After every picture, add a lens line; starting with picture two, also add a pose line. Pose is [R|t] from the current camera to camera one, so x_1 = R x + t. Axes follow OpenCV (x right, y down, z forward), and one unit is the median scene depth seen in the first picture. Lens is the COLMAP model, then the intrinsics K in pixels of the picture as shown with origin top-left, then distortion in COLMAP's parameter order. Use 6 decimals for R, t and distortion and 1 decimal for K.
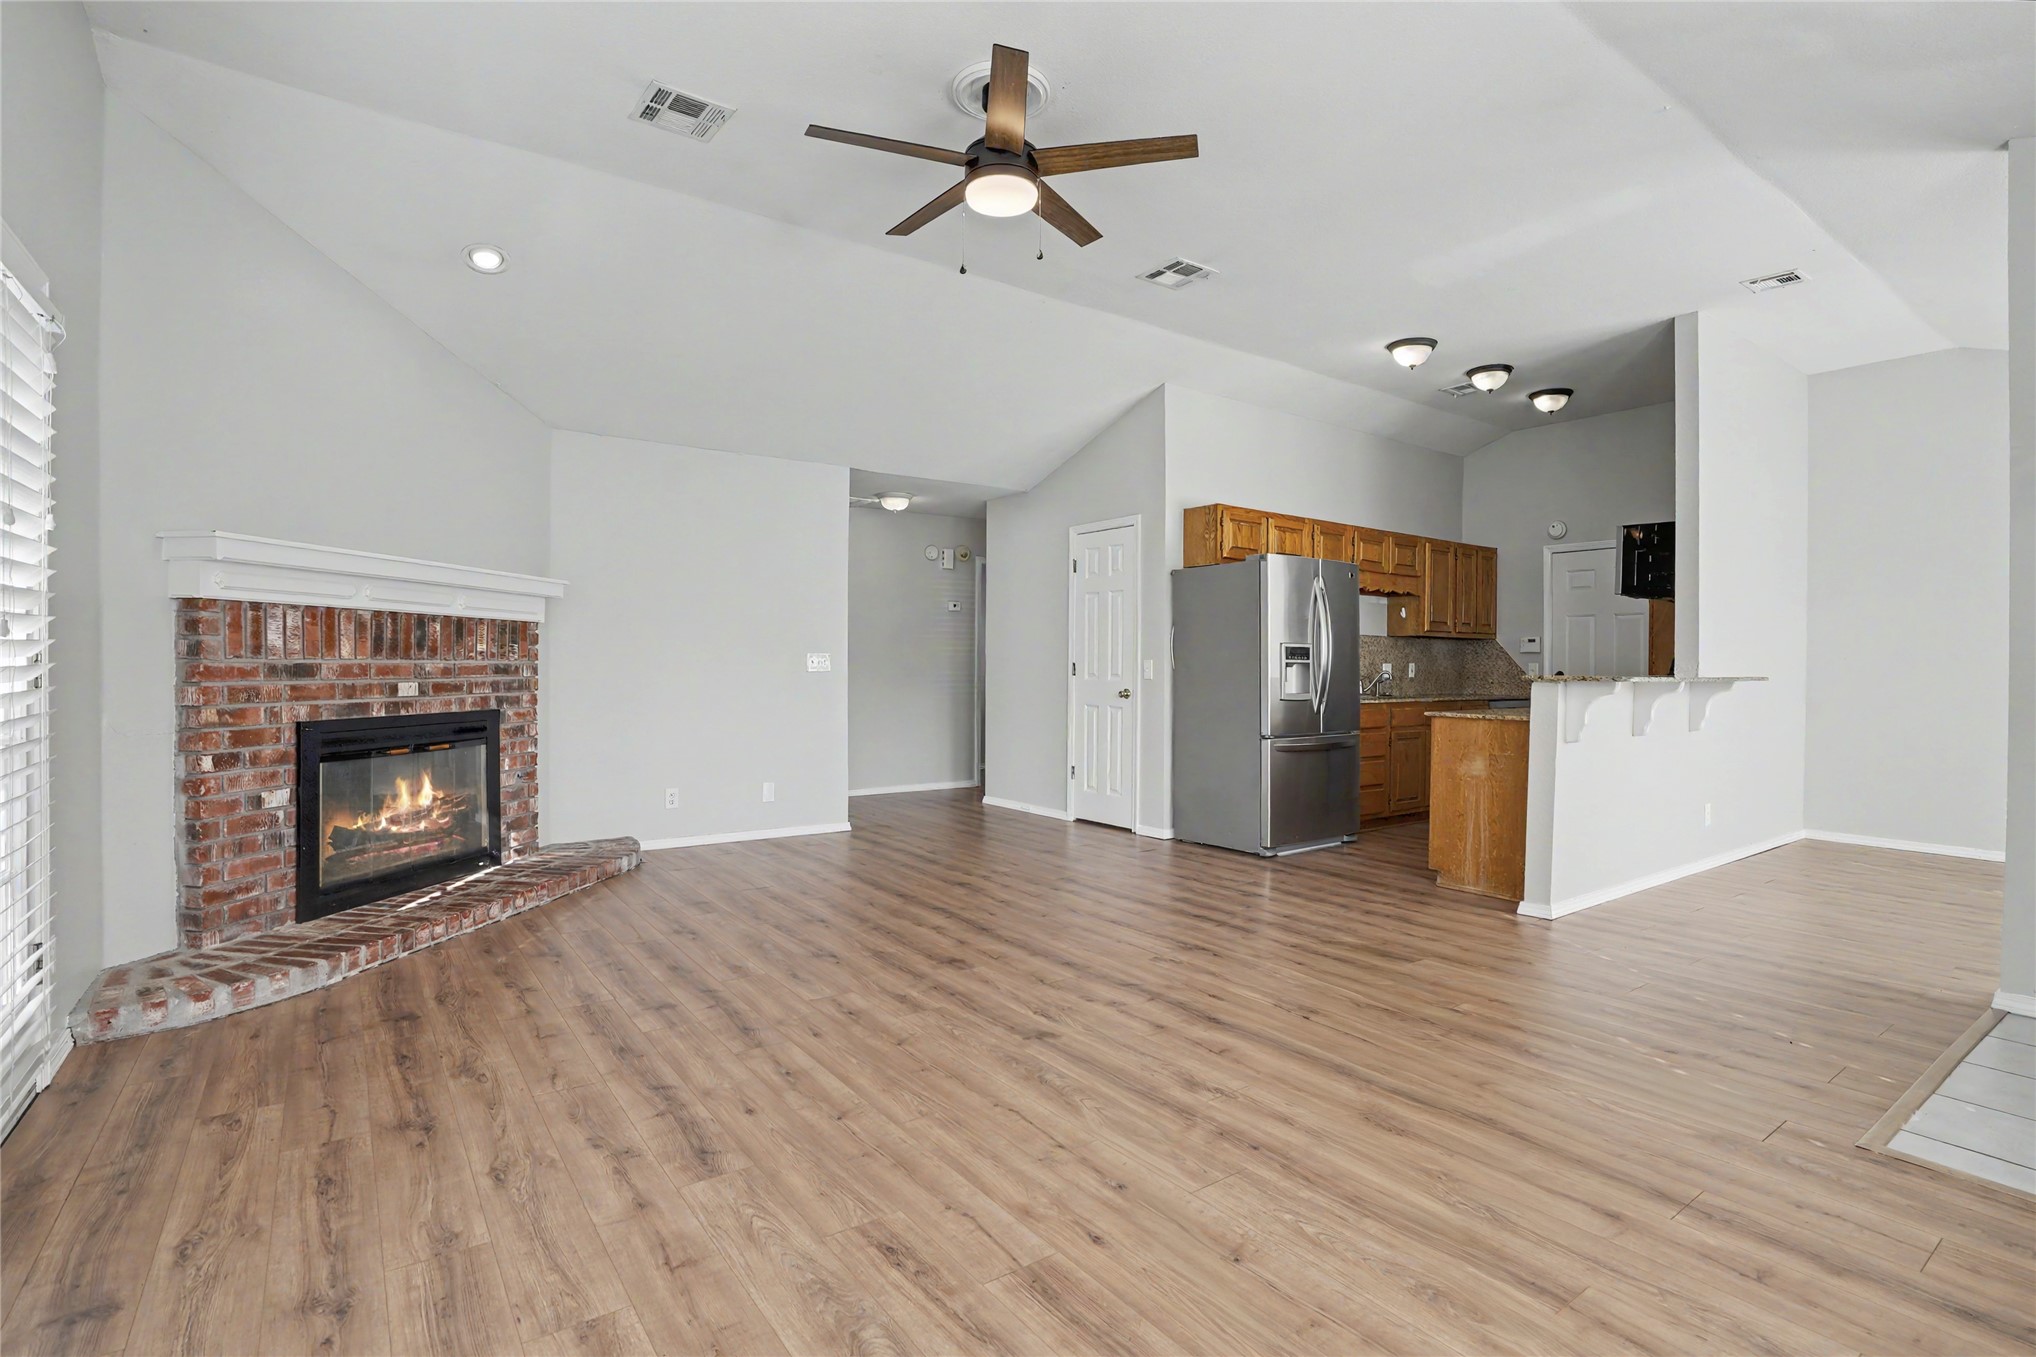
lens RADIAL K [[967.5, 0, 1029.7], [0, 967.5, 672.5], [0, 0, 1]] dist [-0.056896, 0.020270]
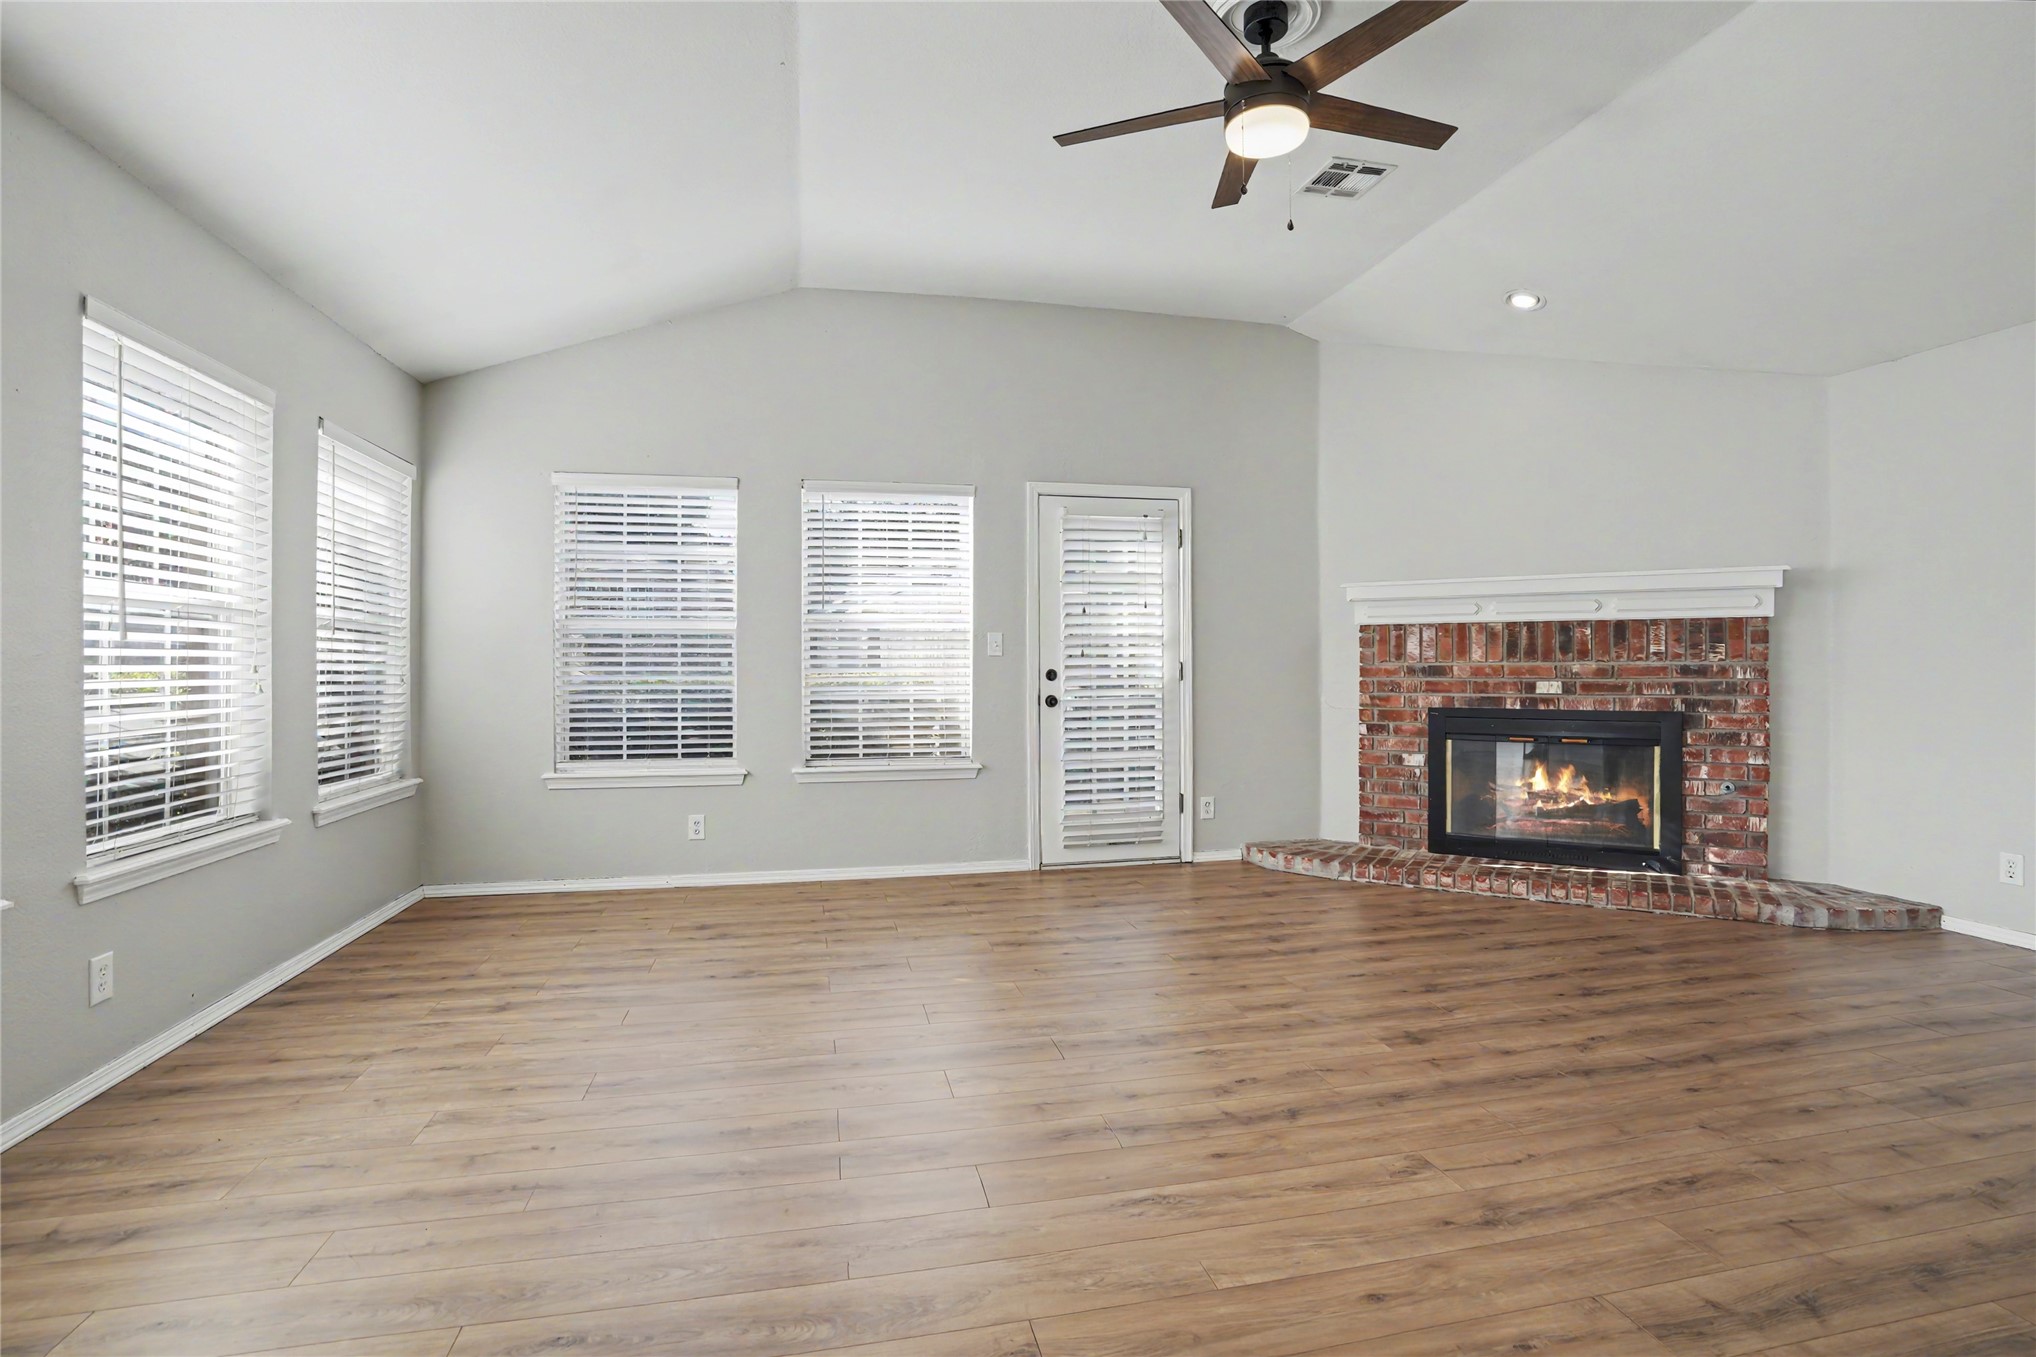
lens RADIAL K [[967.5, 0, 1023.5], [0, 967.5, 672.6], [0, 0, 1]] dist [-0.056896, 0.020270]
pose [[-0.399090, 0.000572, -0.916912, 0.685739], [-0.006034, 0.999977, 0.003250, -0.000387], [0.916892, 0.006830, -0.399077, 0.913151]]
